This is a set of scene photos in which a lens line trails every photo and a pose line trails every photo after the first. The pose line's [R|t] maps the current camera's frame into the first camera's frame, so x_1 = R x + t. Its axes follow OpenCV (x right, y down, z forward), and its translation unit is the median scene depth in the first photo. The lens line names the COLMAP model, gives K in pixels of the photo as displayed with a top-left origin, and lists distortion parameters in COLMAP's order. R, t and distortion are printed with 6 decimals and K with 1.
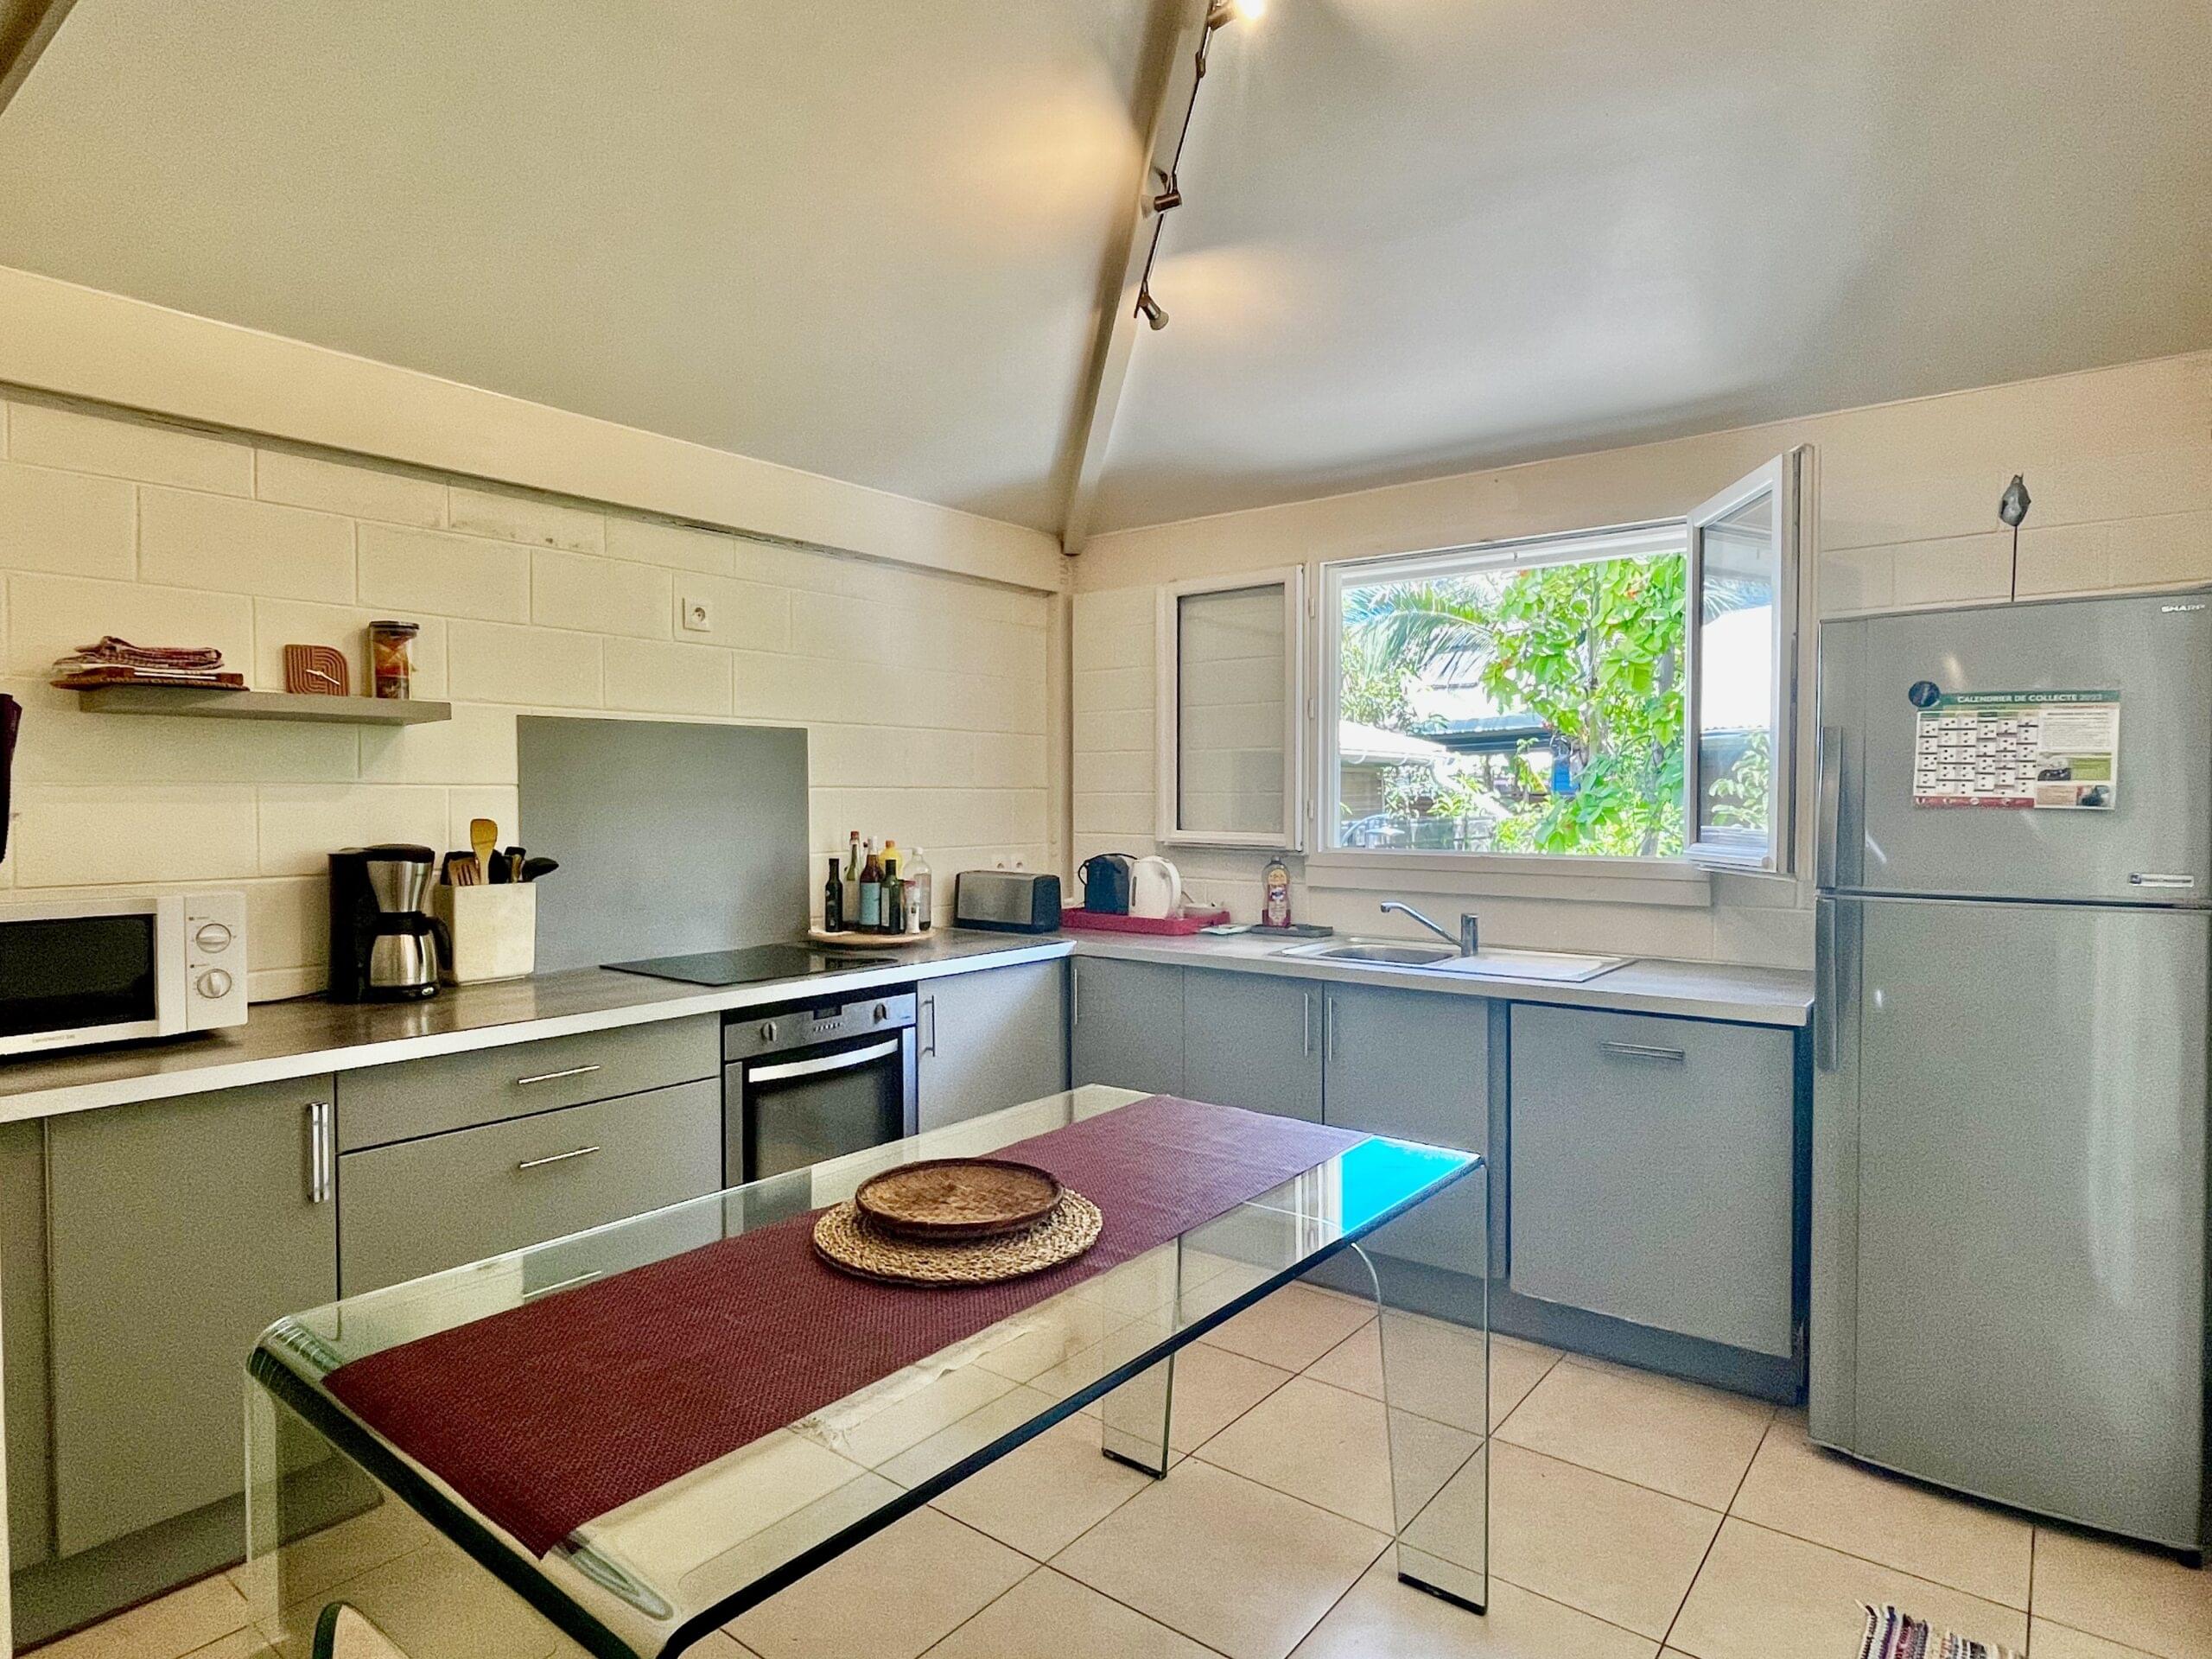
lens RADIAL K [[1226.3, 0, 1106.0], [0, 1226.3, 829.5], [0, 0, 1]] dist [0.001418, 0.000367]
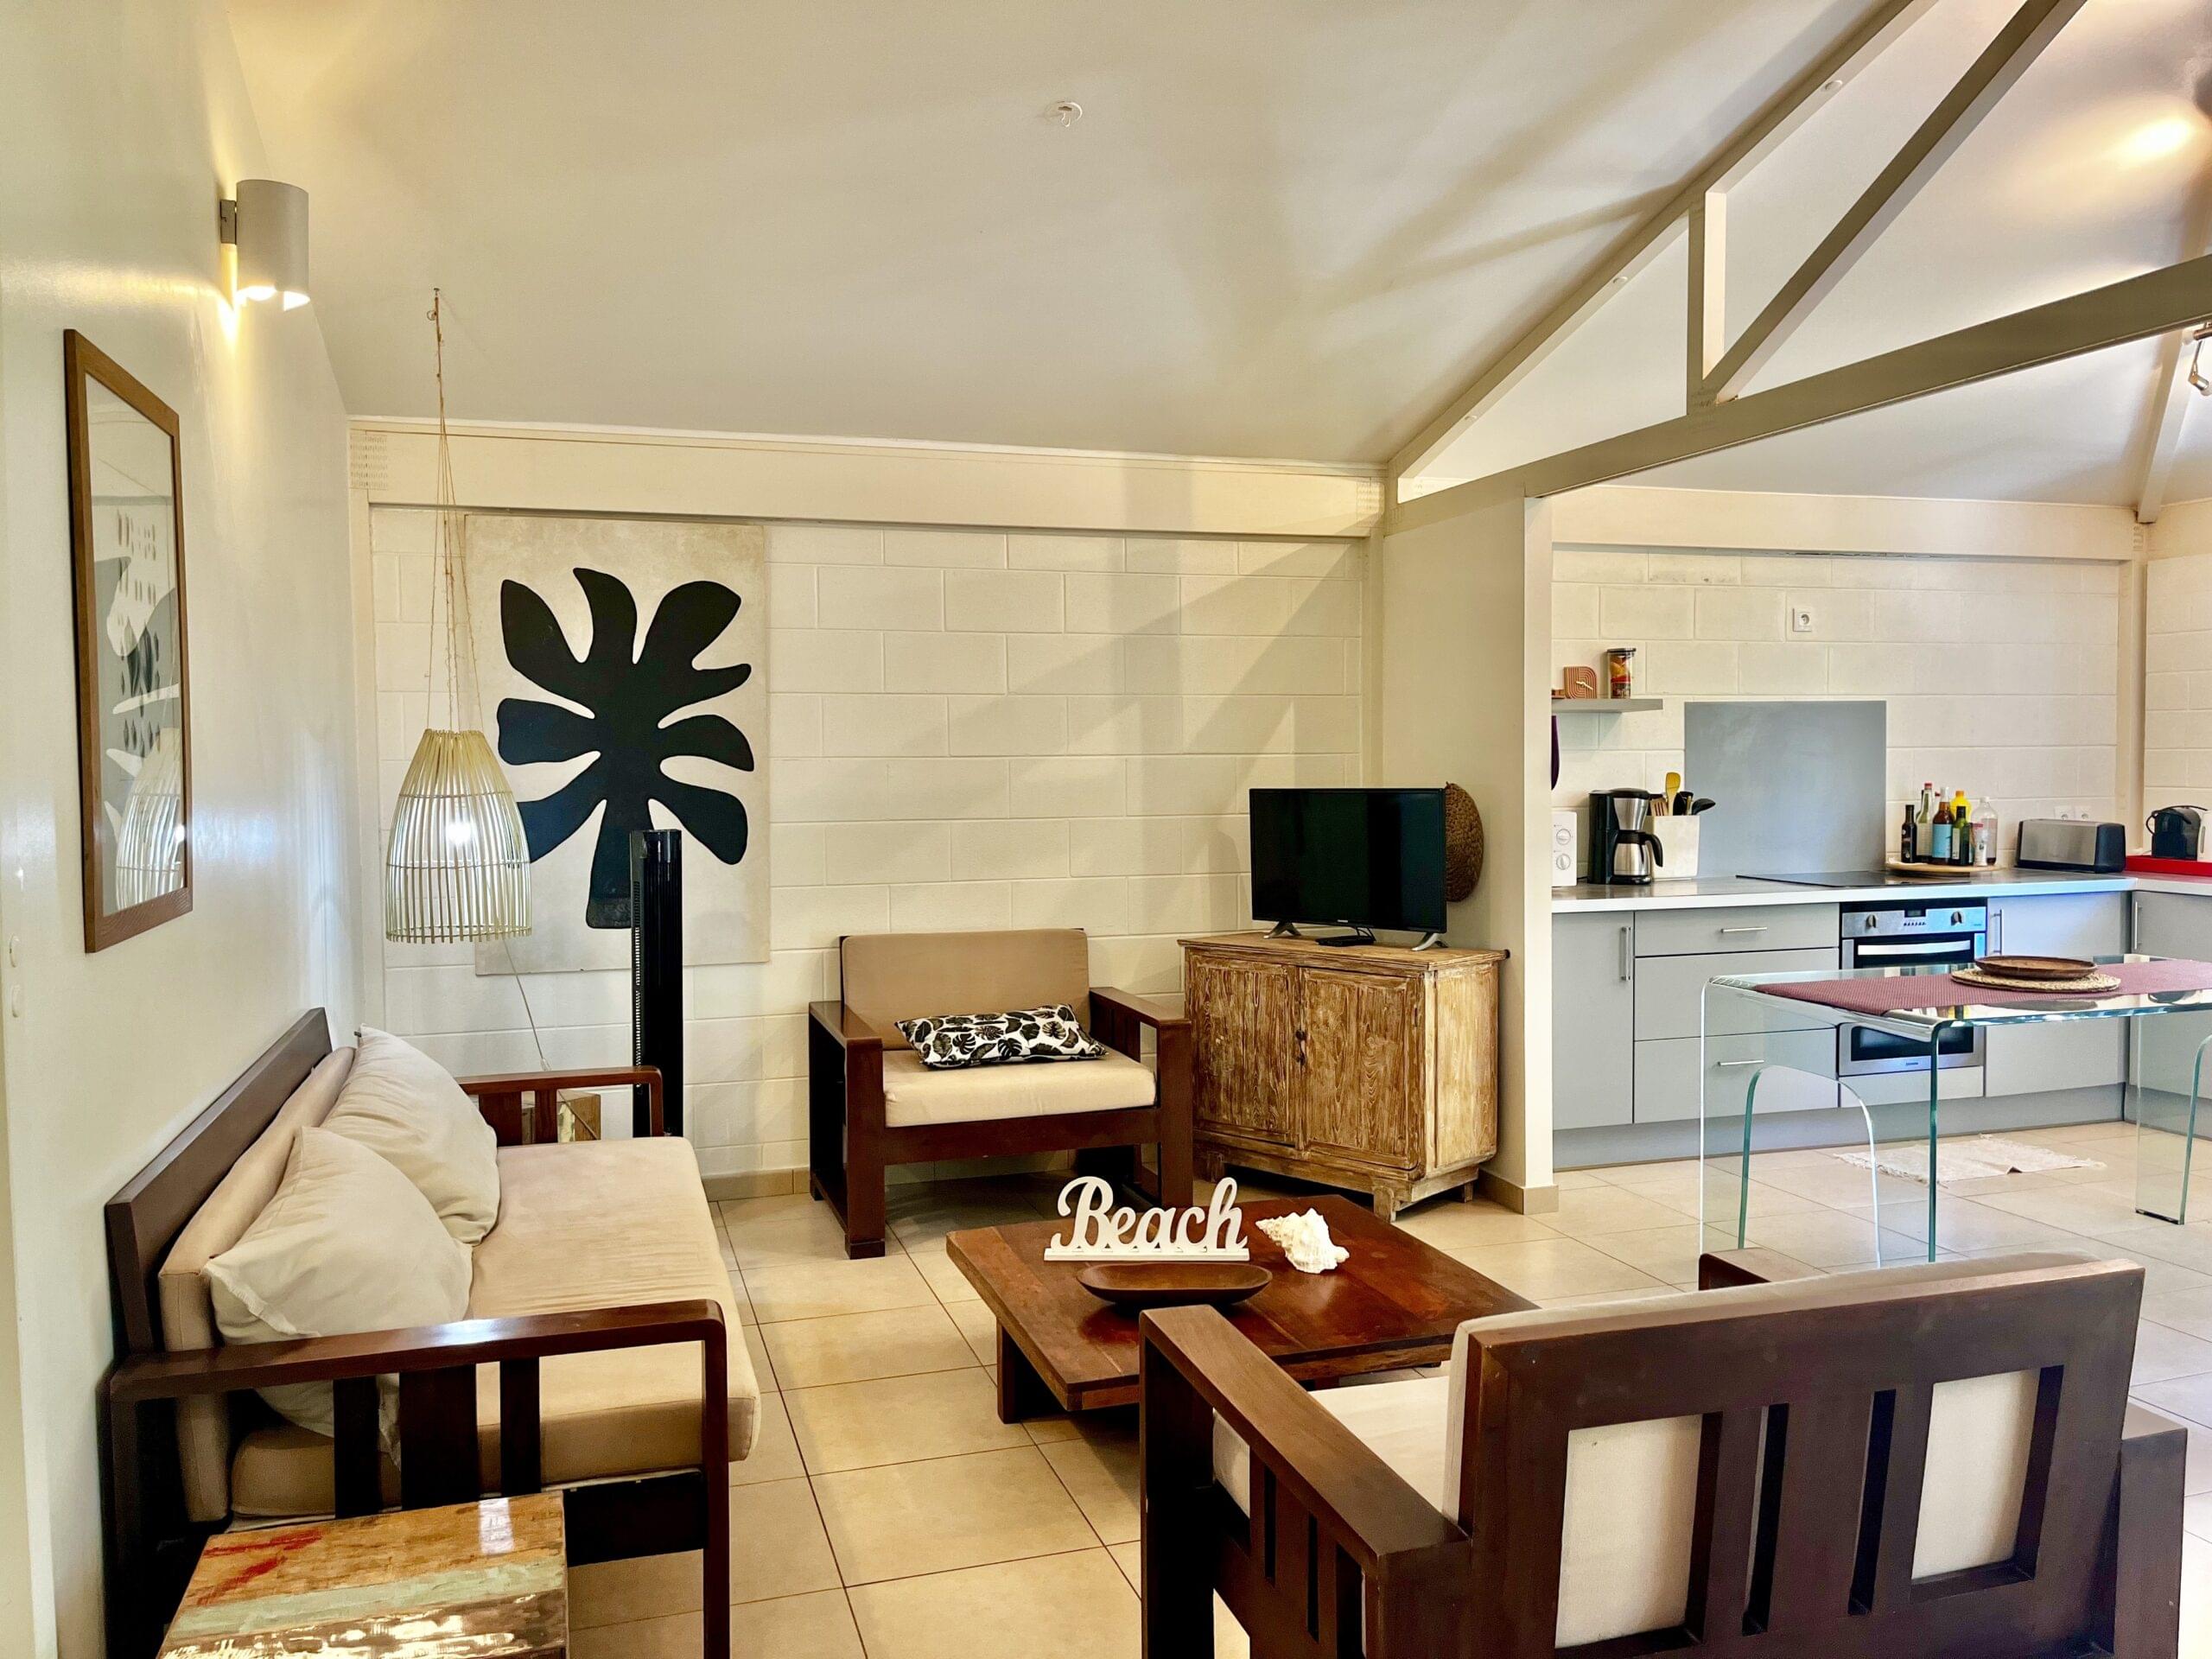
lens RADIAL K [[1676.0, 0, 1106.0], [0, 1676.0, 829.5], [0, 0, 1]] dist [0.107726, -0.147982]
pose [[0.825708, 0.017829, -0.563815, 0.089639], [-0.006801, 0.999742, 0.021653, 0.018481], [0.564056, -0.014045, 0.825617, -0.984553]]
